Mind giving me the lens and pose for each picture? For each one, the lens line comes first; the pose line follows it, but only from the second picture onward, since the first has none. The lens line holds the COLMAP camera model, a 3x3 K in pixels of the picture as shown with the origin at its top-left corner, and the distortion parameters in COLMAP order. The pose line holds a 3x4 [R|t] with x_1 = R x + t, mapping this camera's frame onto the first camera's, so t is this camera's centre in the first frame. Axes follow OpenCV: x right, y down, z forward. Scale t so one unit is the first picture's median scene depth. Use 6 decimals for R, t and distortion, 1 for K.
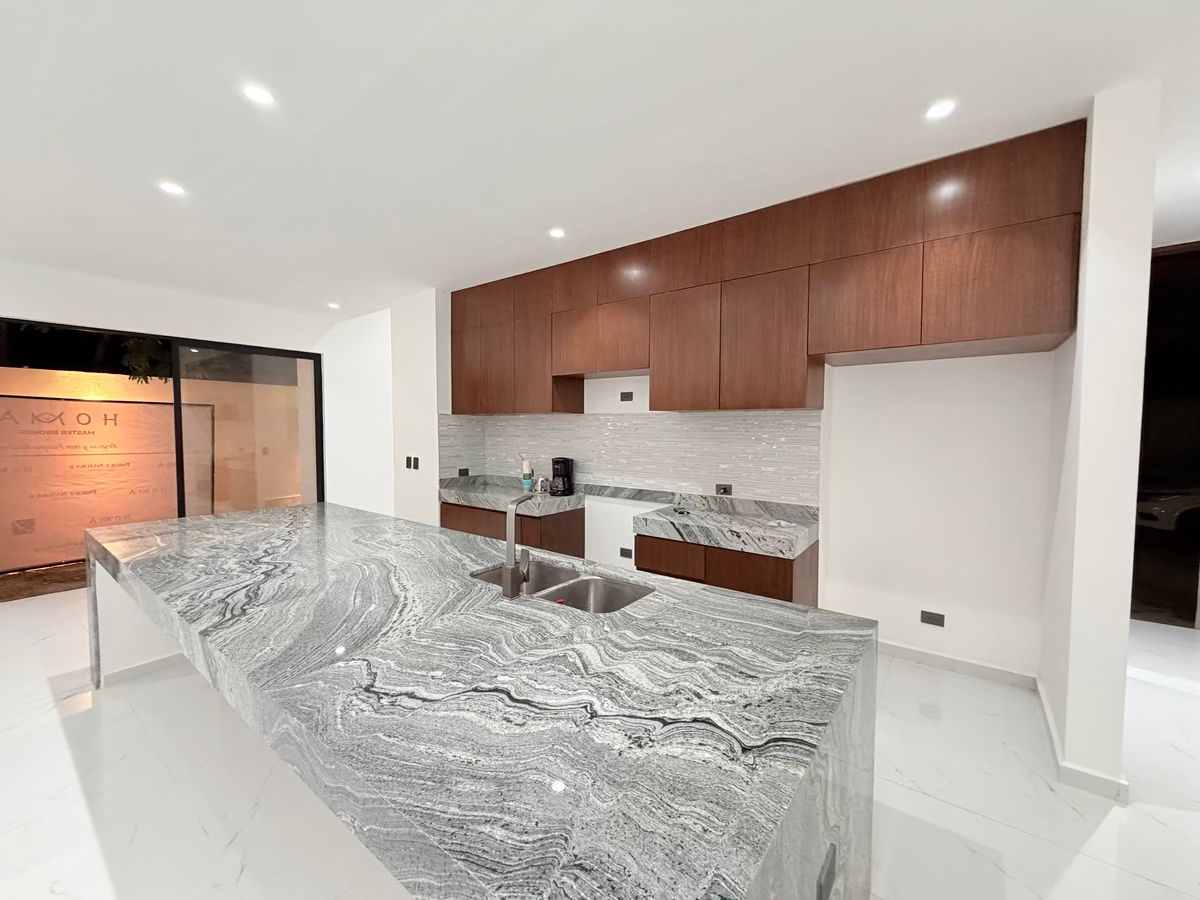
lens RADIAL K [[478.6, 0, 598.5], [0, 478.6, 450.3], [0, 0, 1]] dist [0.000483, -0.000230]
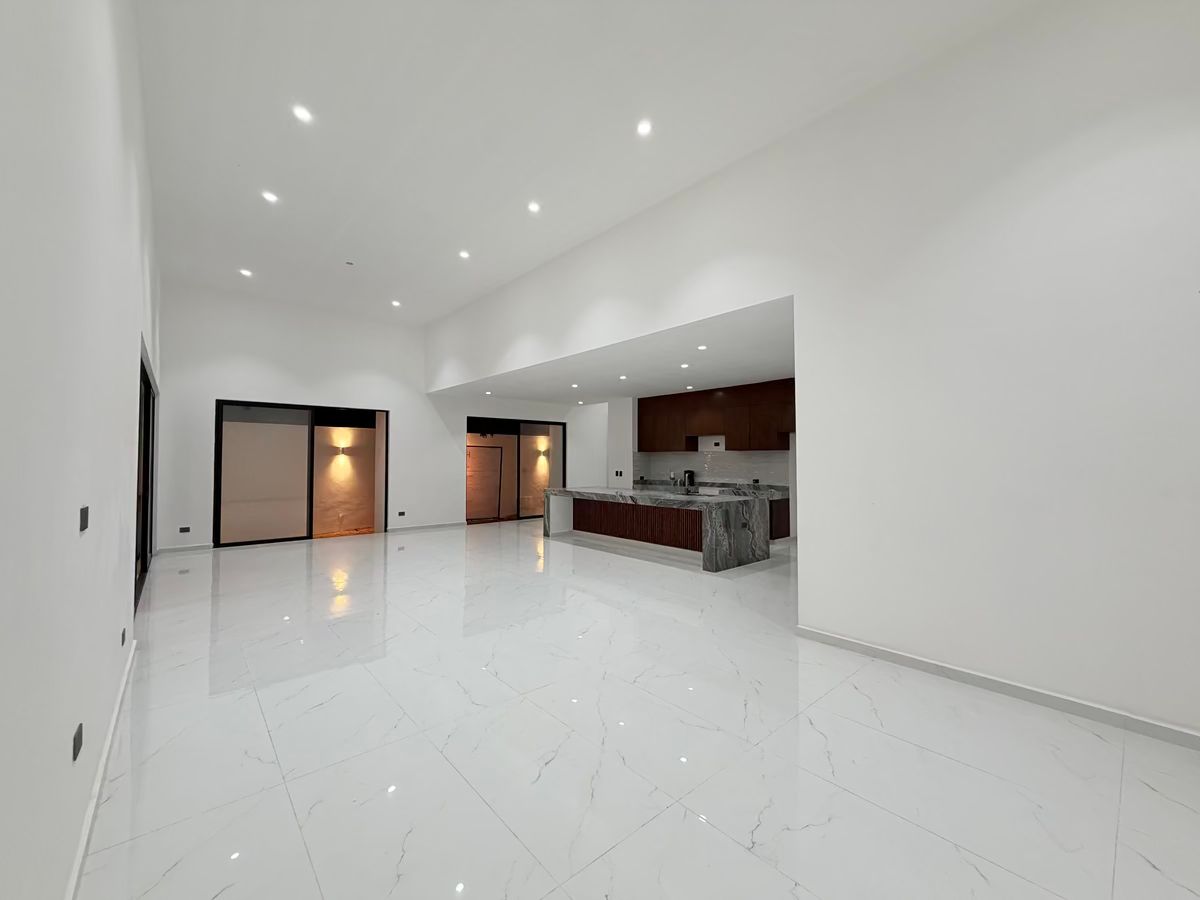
lens RADIAL K [[478.6, 0, 598.5], [0, 478.6, 450.3], [0, 0, 1]] dist [0.000483, -0.000230]
pose [[0.979011, -0.006432, -0.203705, -0.042111], [-0.007566, 0.997666, -0.067866, 0.108196], [0.203666, 0.067983, 0.976677, -1.865507]]
